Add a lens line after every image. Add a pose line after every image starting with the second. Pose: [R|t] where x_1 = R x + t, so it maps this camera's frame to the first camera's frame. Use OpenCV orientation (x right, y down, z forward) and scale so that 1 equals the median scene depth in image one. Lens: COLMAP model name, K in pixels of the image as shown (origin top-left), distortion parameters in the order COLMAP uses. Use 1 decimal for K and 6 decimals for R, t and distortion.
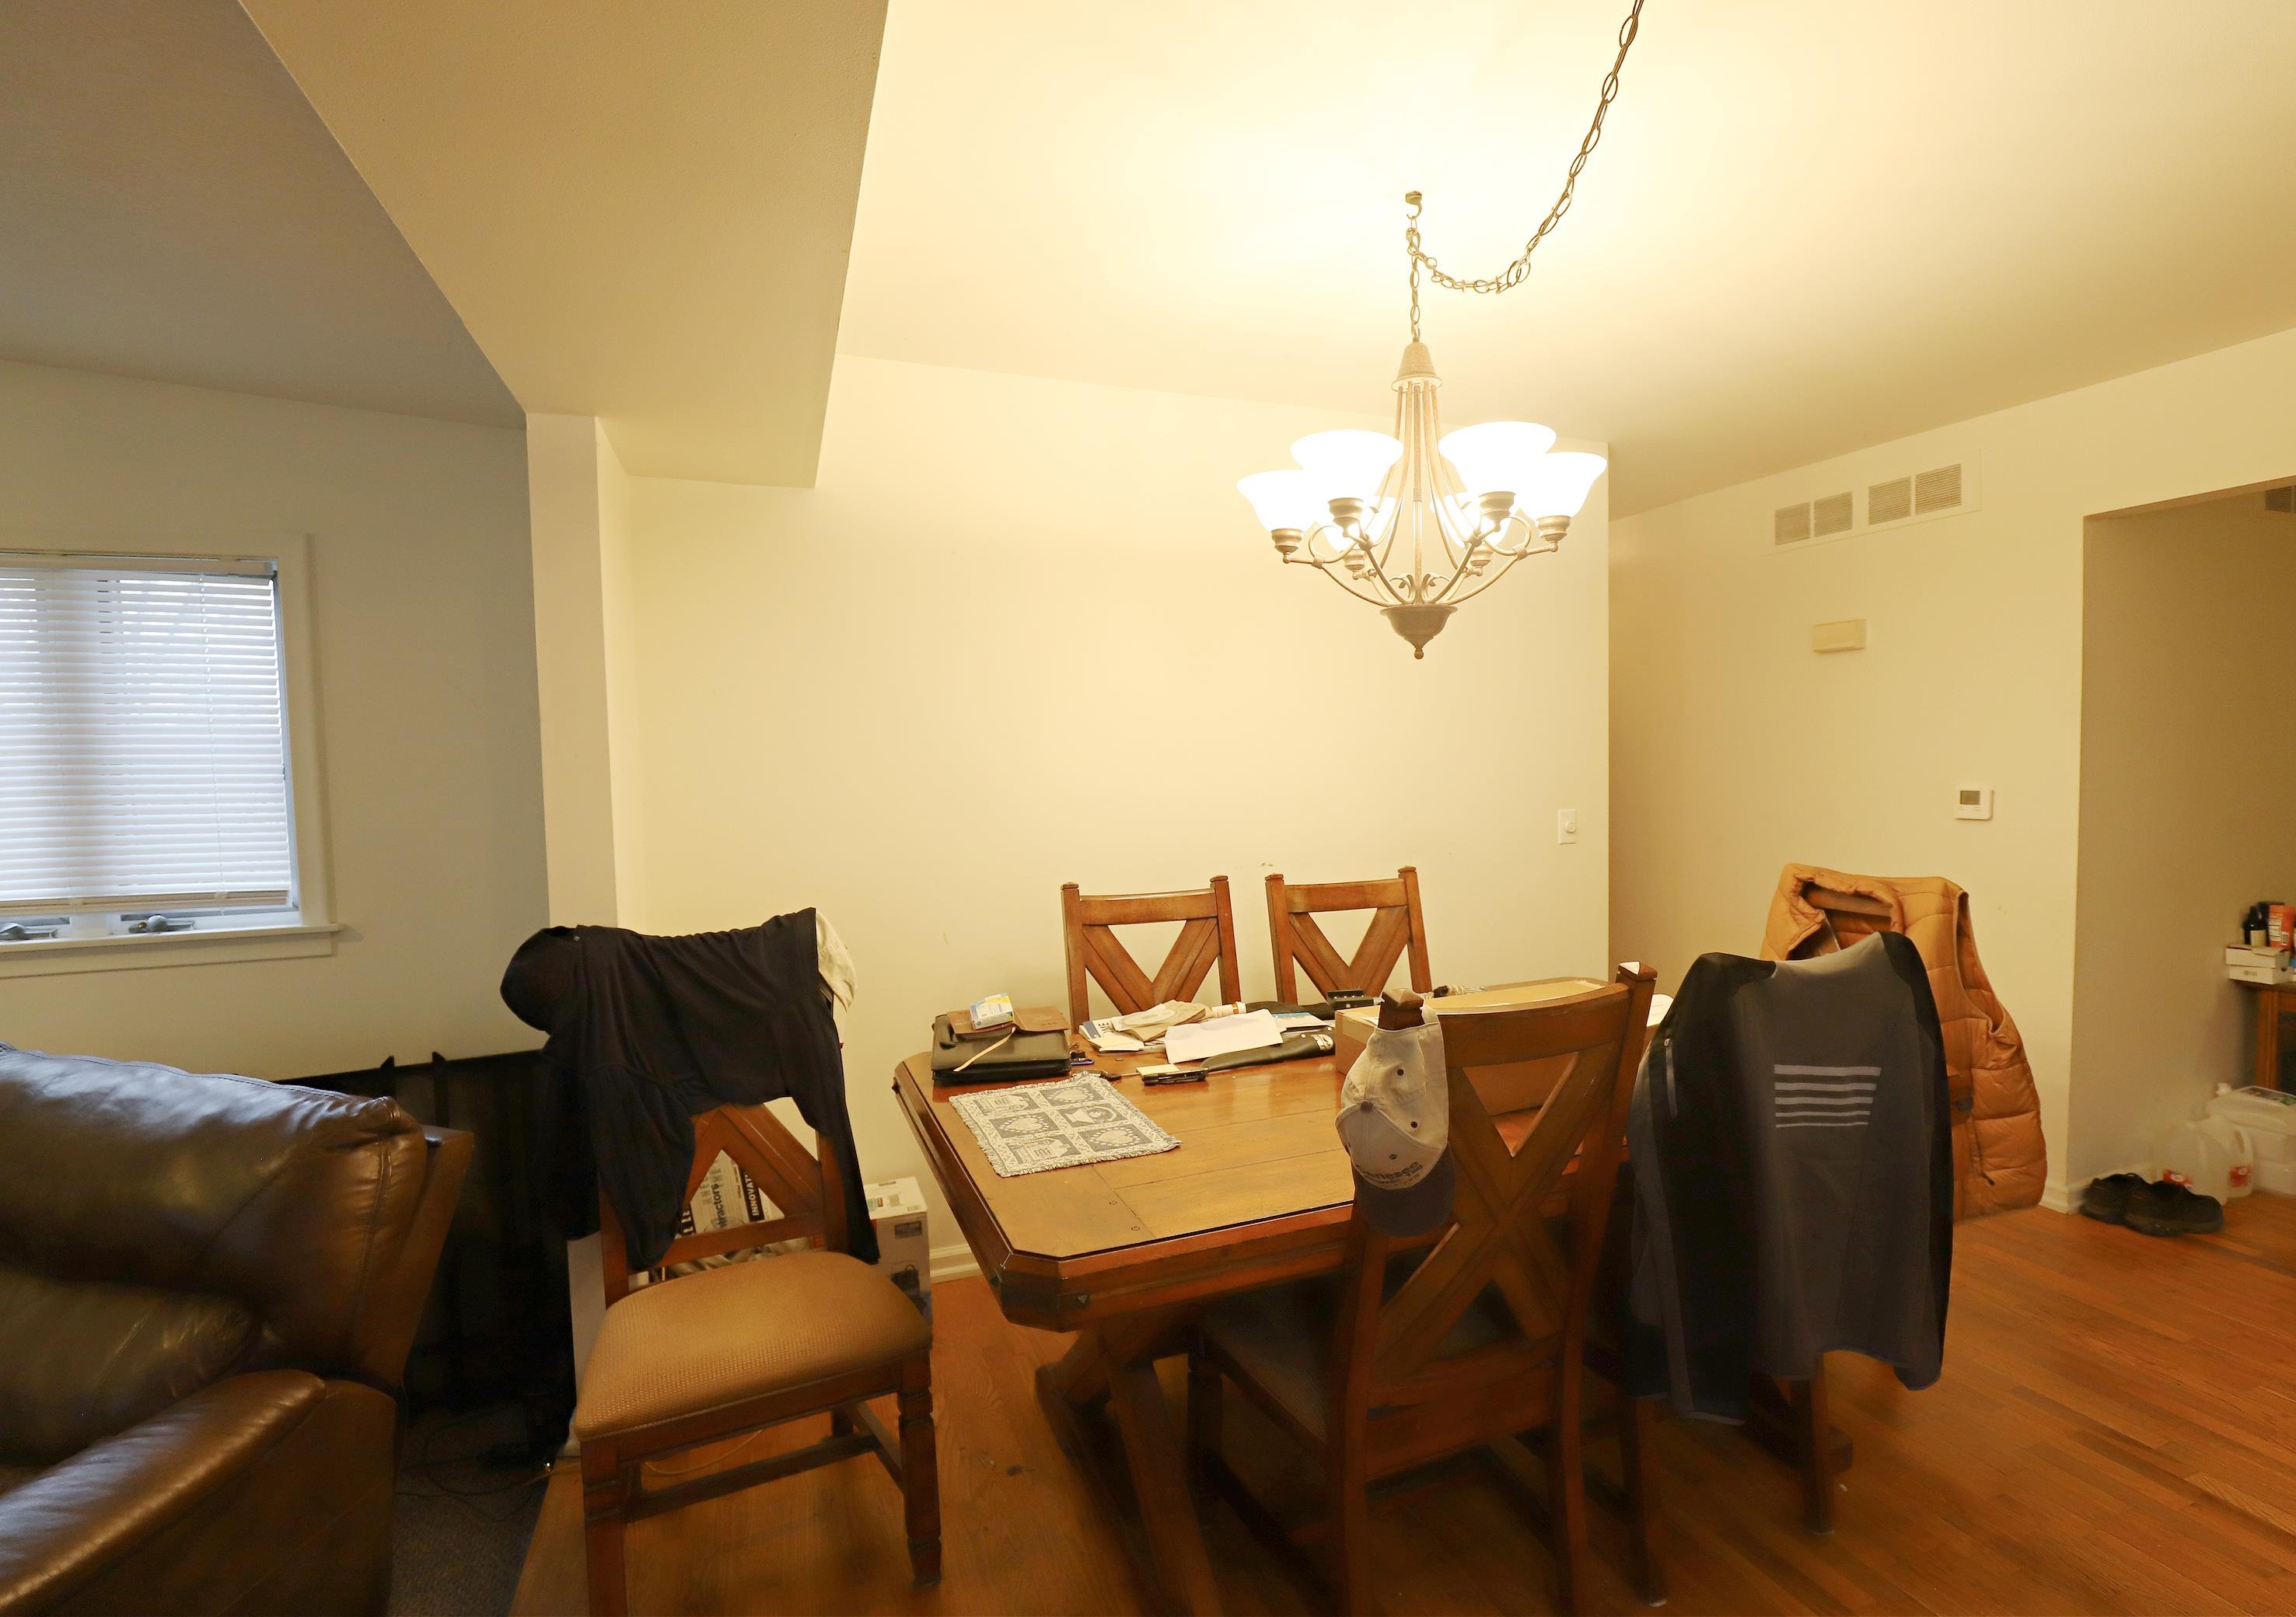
lens RADIAL K [[1053.3, 0, 1148.0], [0, 1053.3, 808.5], [0, 0, 1]] dist [-0.015783, 0.000145]
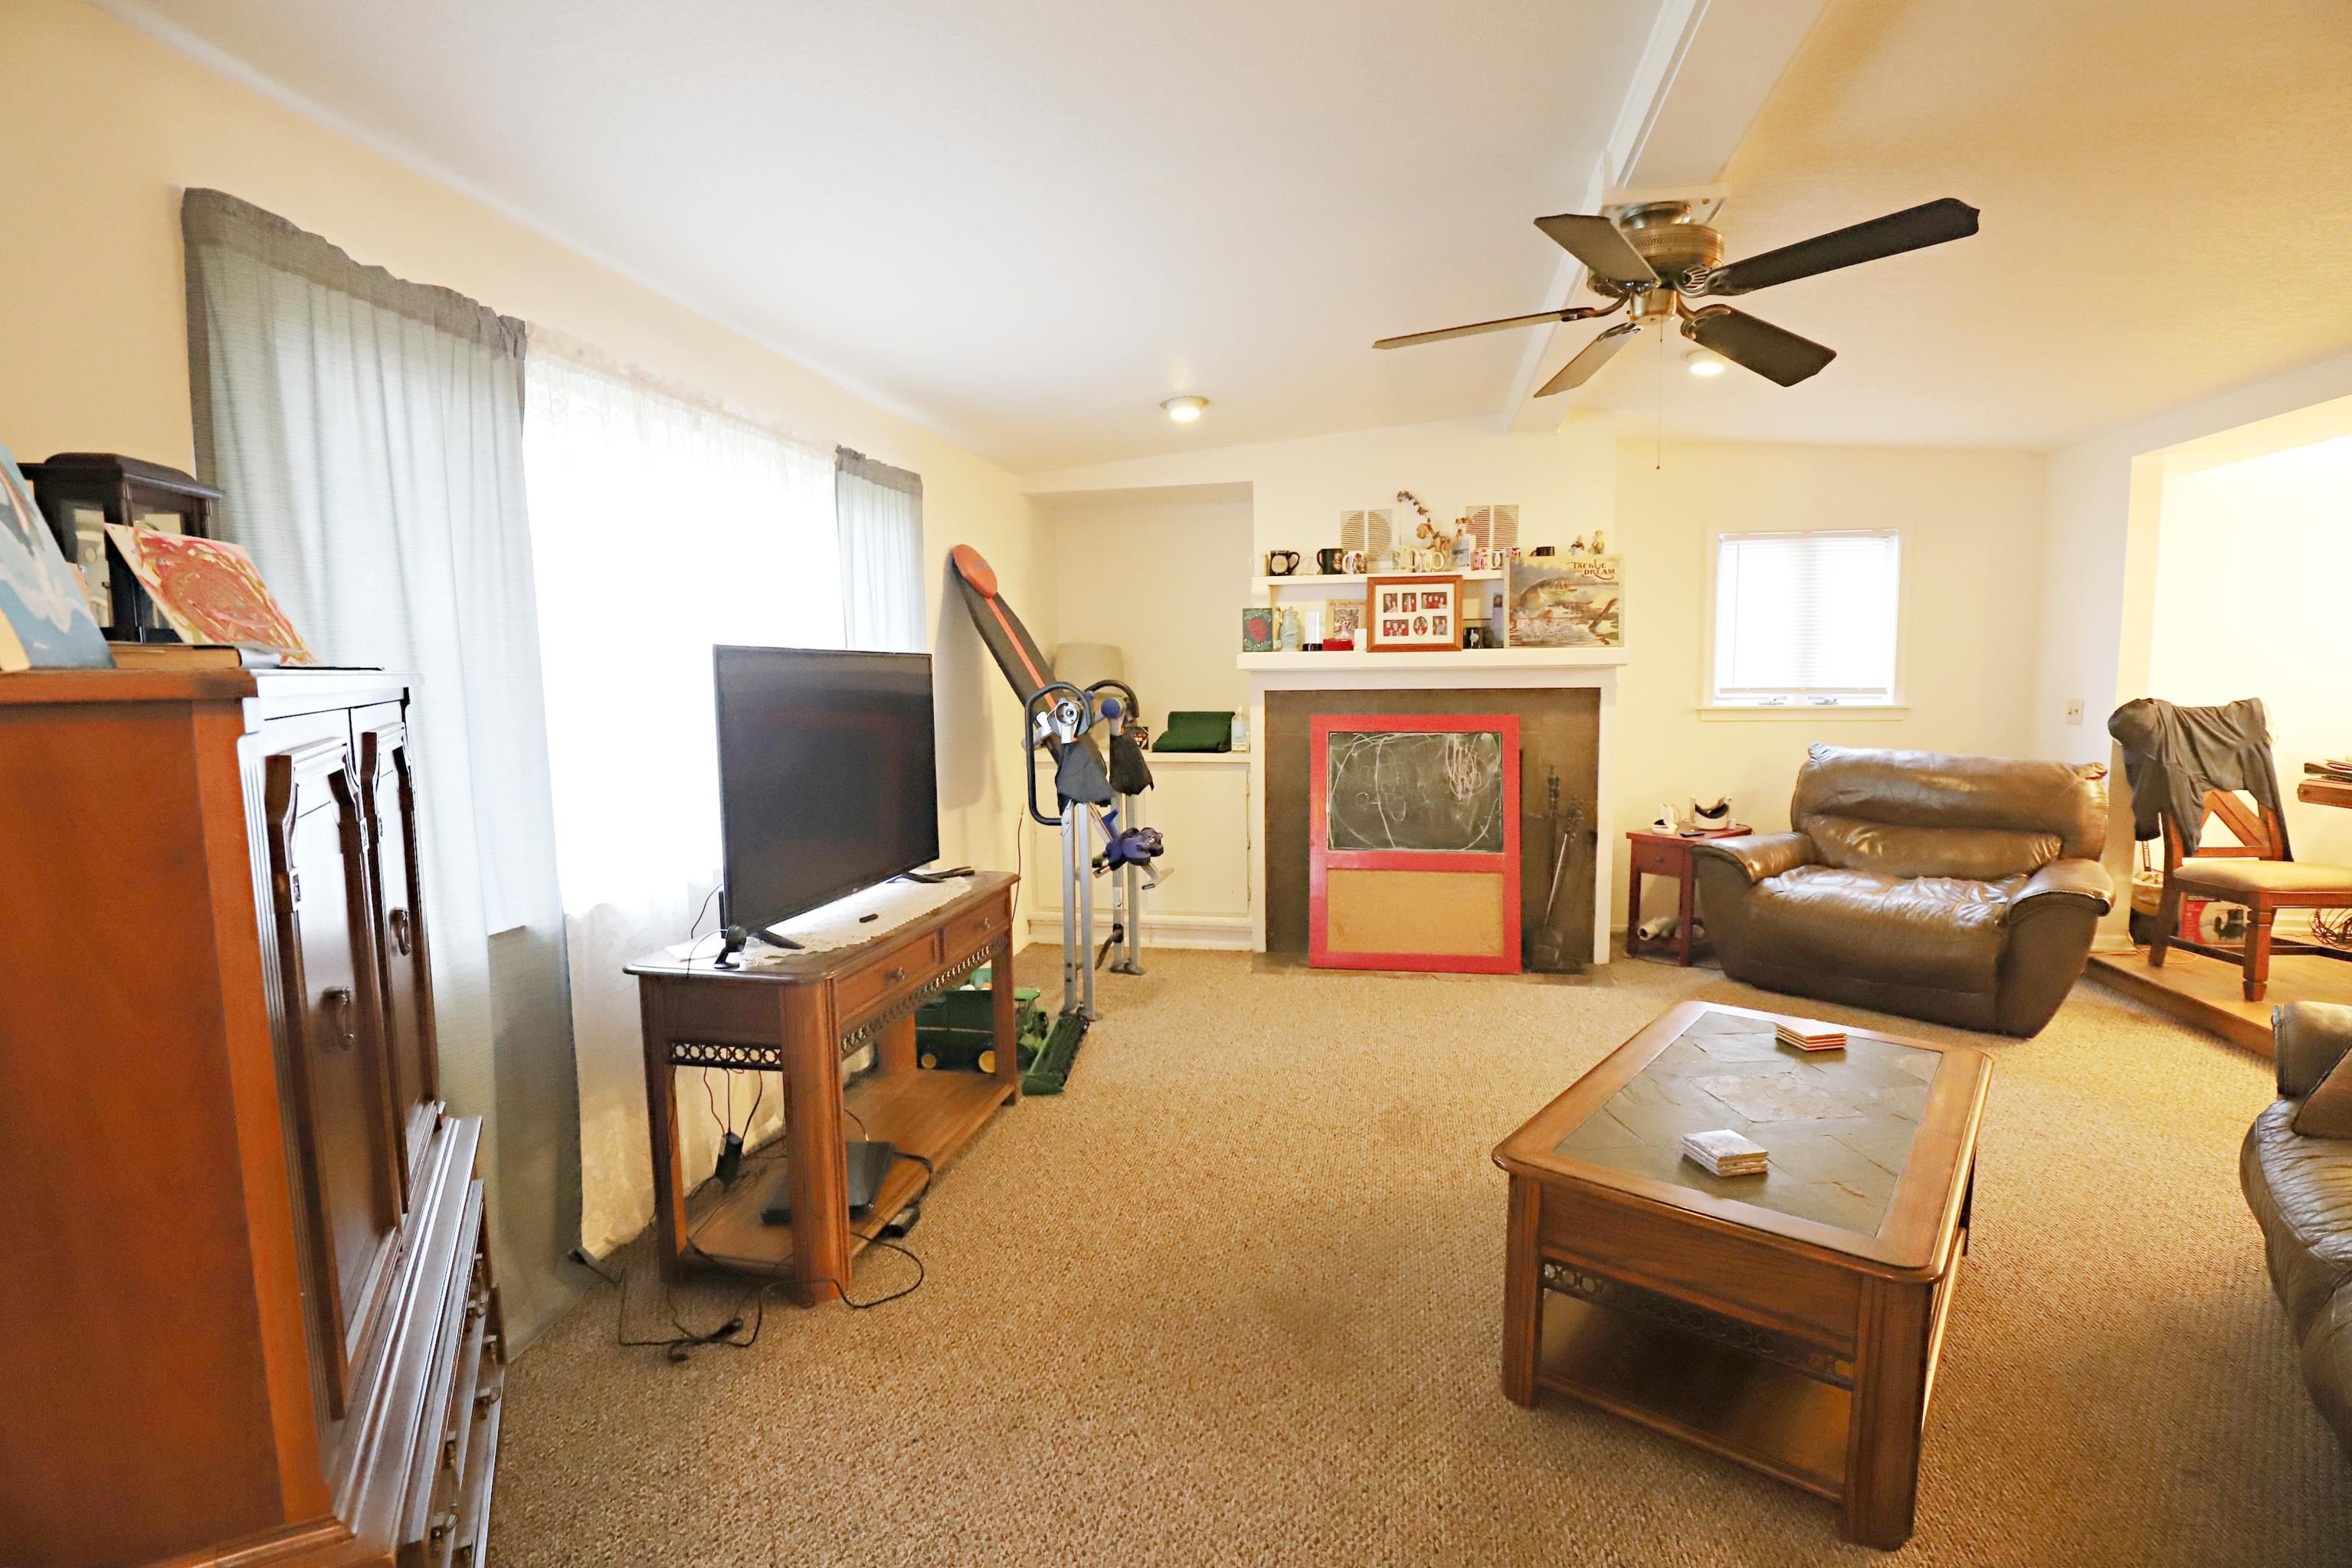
lens RADIAL K [[1095.8, 0, 1176.0], [0, 1095.8, 784.0], [0, 0, 1]] dist [-0.000775, -0.000037]
pose [[0.867886, 0.060600, -0.493054, -1.080822], [-0.027954, 0.996916, 0.073324, 0.168144], [0.495977, -0.049854, 0.866903, -1.803737]]
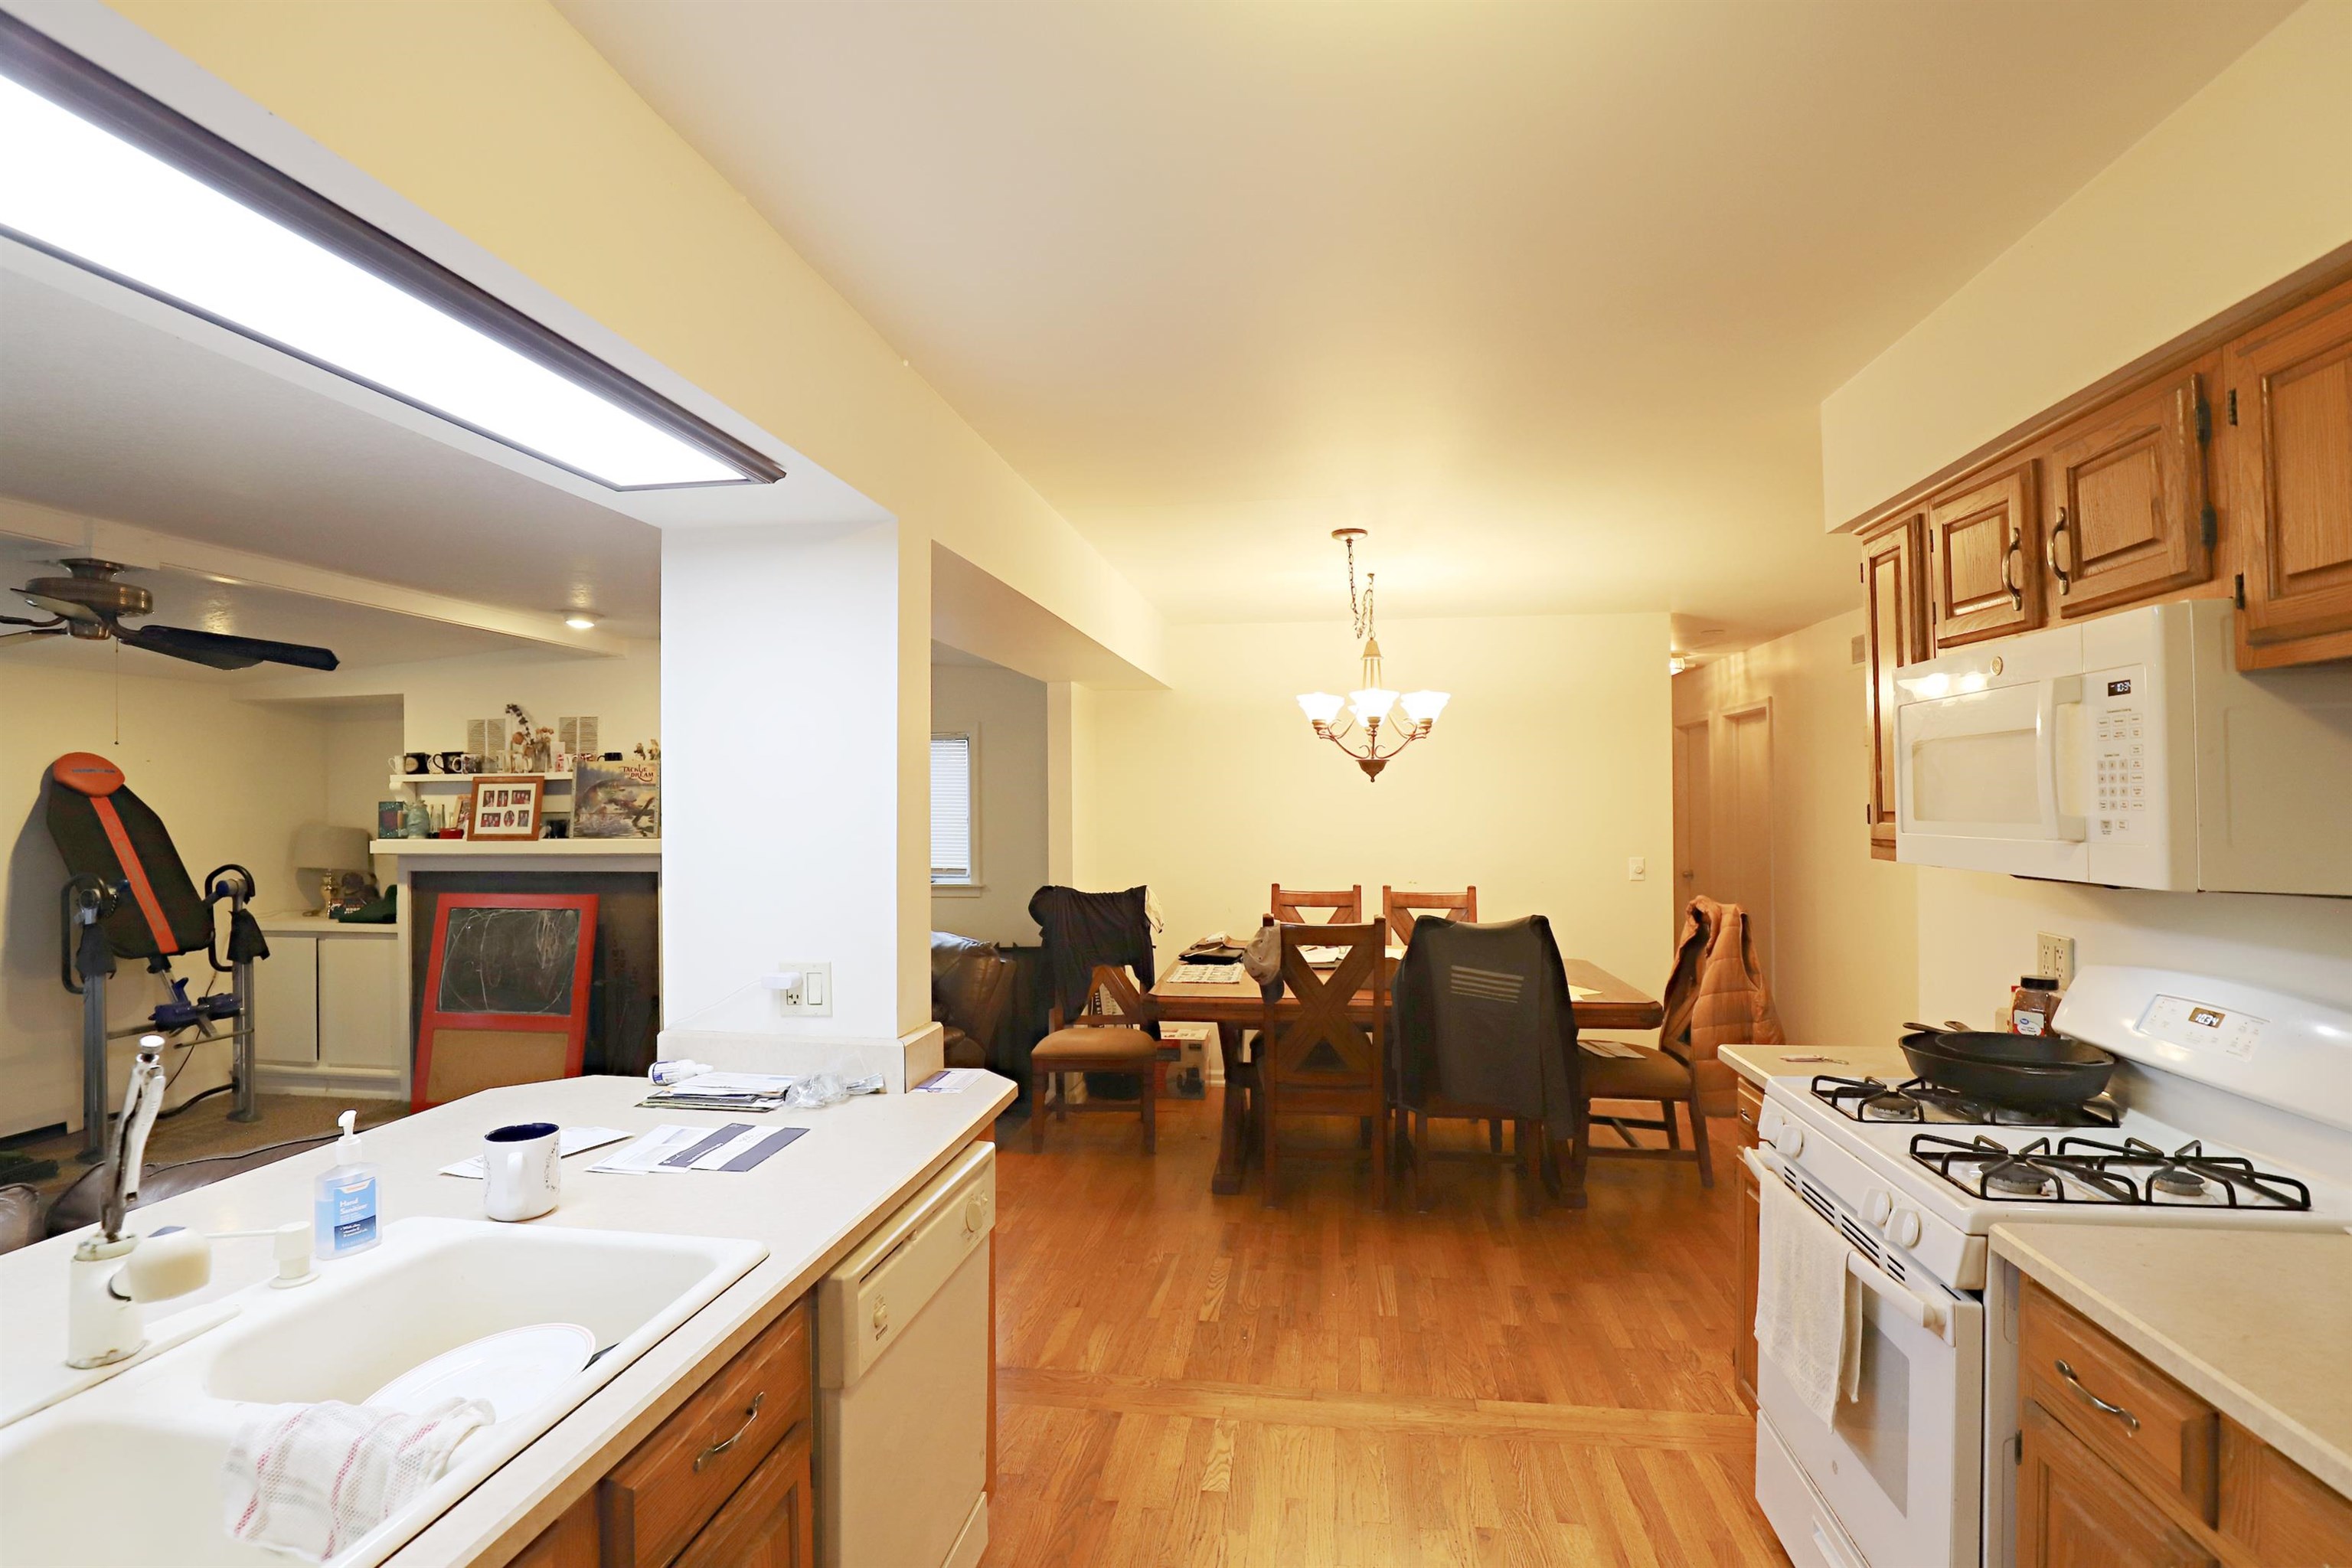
lens RADIAL K [[1033.0, 0, 1176.0], [0, 1033.0, 784.0], [0, 0, 1]] dist [-0.003415, -0.000500]
pose [[0.873498, 0.003970, -0.486811, 0.856395], [-0.031483, 0.998334, -0.048349, -0.019945], [0.485808, 0.057558, 0.872168, -0.969278]]
